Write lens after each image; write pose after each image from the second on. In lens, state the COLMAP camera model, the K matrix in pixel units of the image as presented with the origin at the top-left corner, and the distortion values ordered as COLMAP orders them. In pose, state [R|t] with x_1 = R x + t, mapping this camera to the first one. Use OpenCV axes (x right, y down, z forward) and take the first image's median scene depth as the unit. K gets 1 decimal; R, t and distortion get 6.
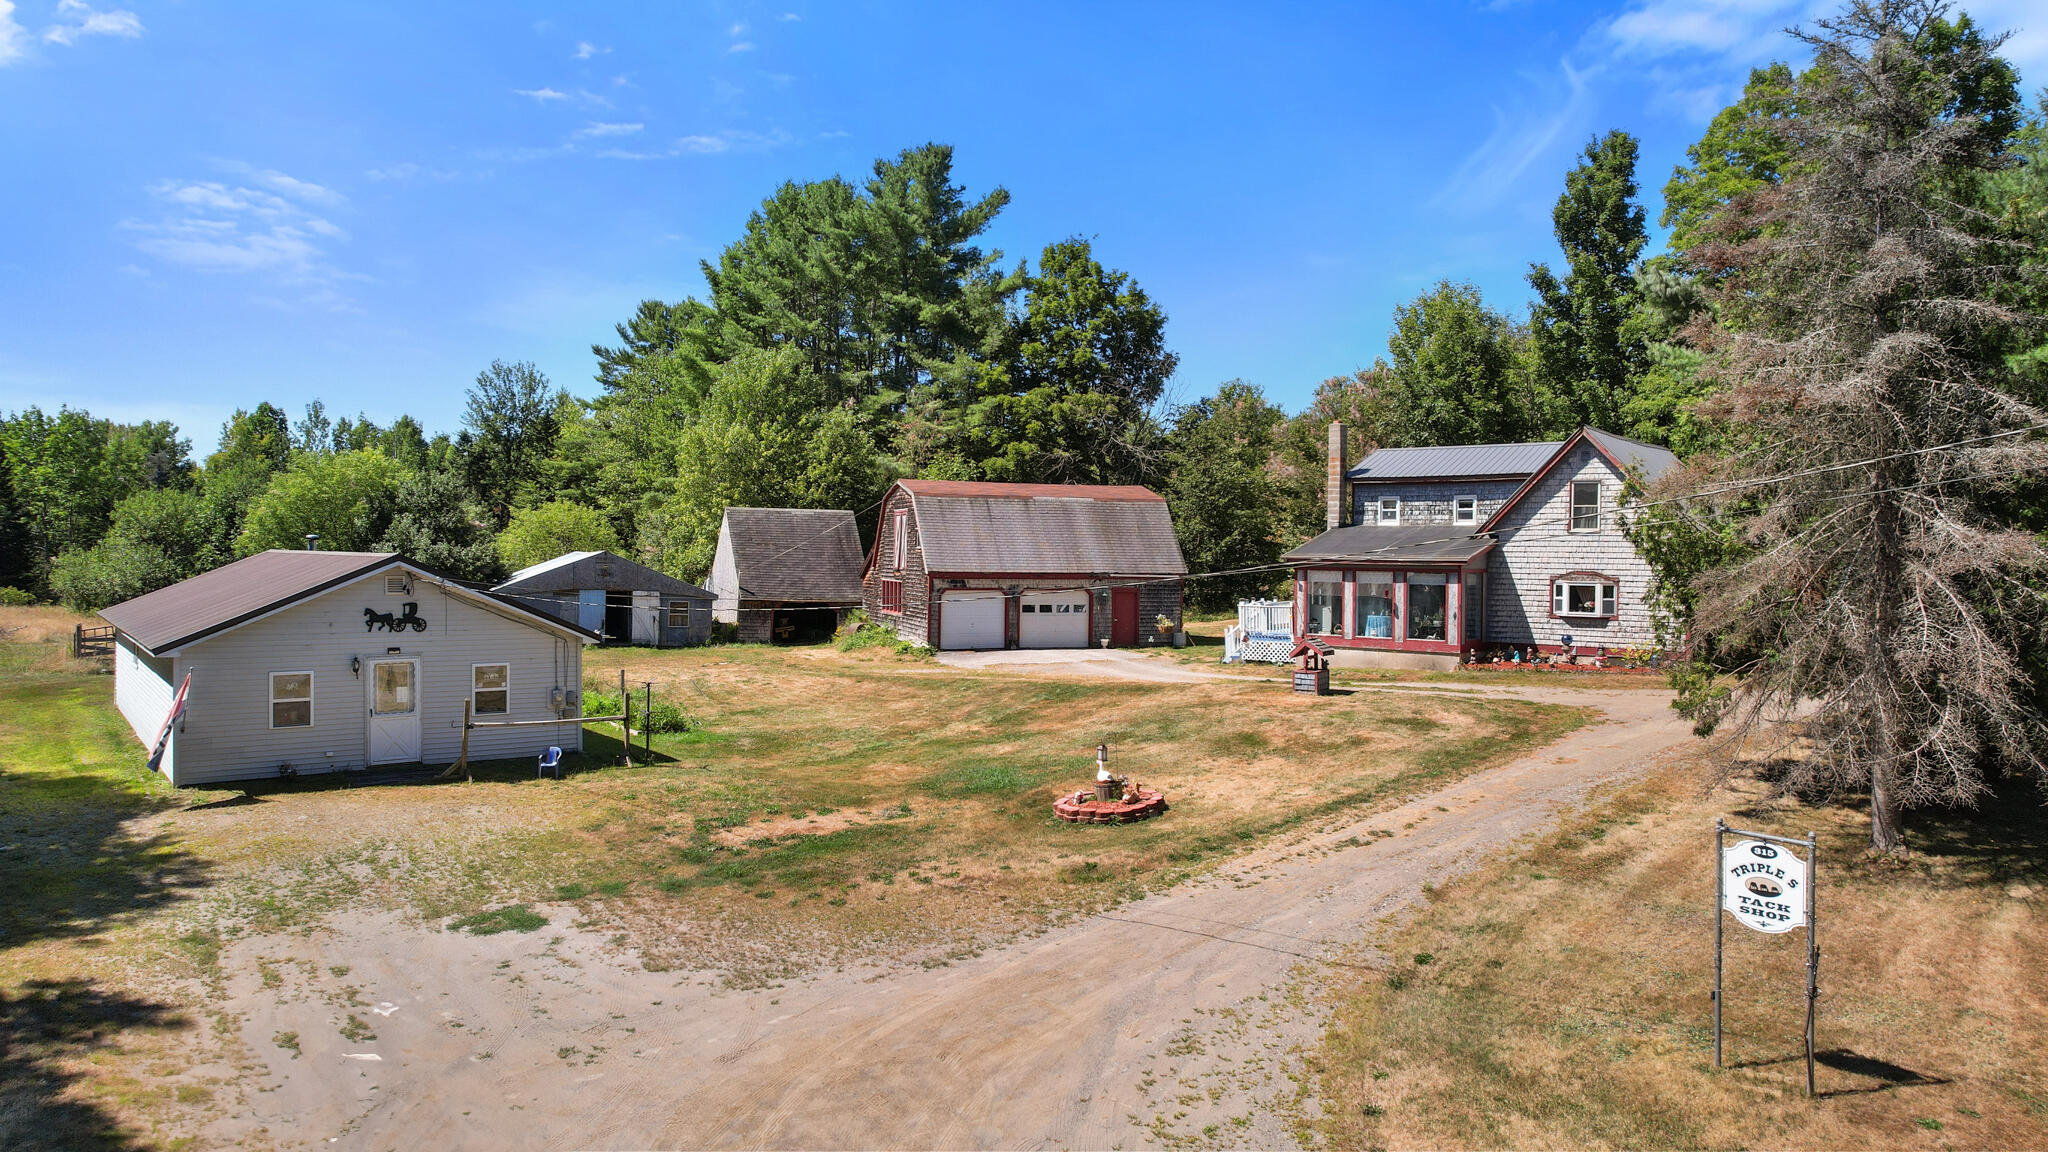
lens RADIAL K [[1304.7, 0, 1009.6], [0, 1304.7, 572.5], [0, 0, 1]] dist [-0.075871, 0.071807]
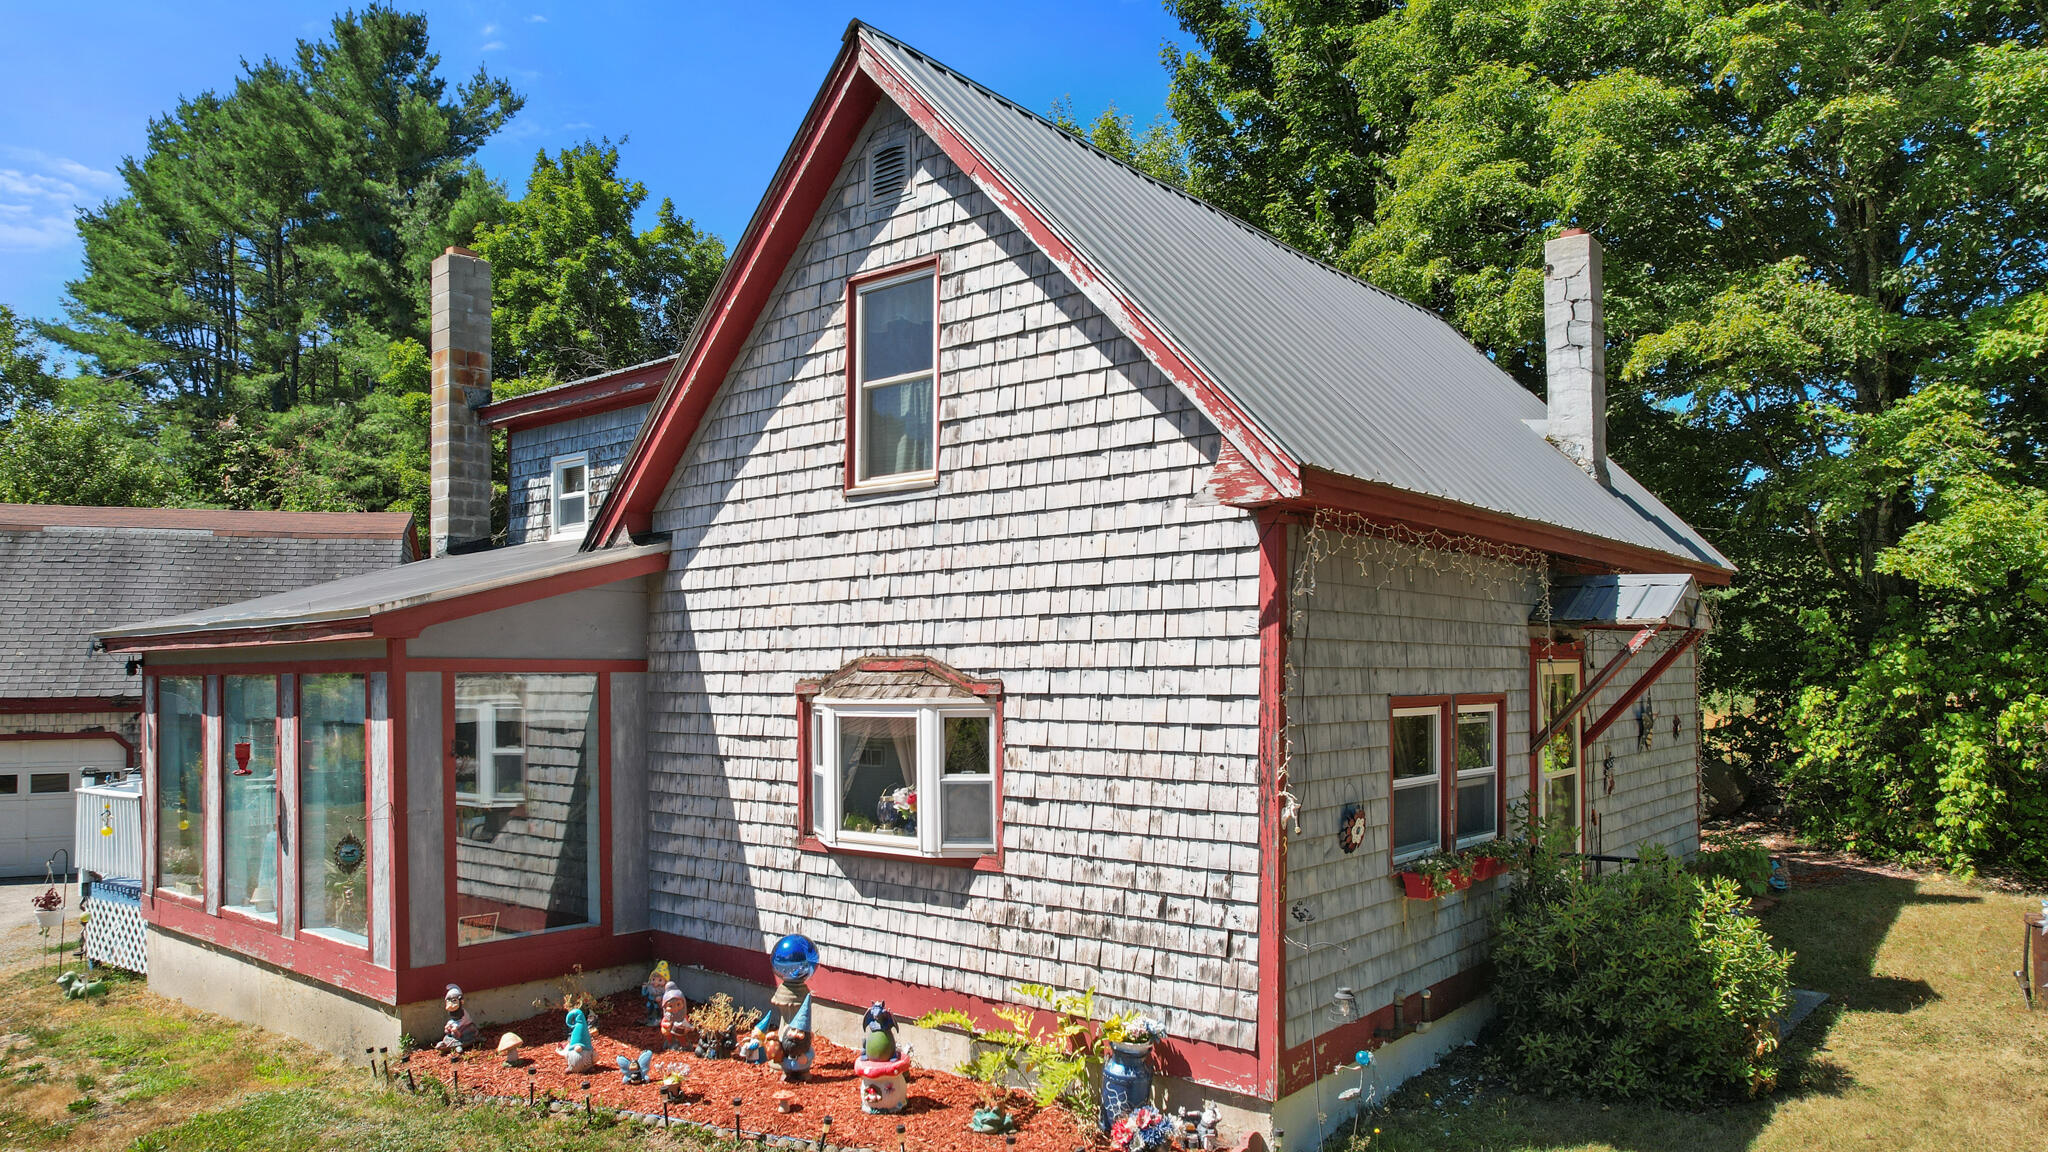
lens RADIAL K [[1338.9, 0, 1022.7], [0, 1338.9, 660.2], [0, 0, 1]] dist [-0.071355, 0.041465]
pose [[0.999686, -0.018273, 0.017143, 0.329068], [0.018722, 0.999476, -0.026407, 0.004689], [-0.016651, 0.026720, 0.999504, 0.536214]]
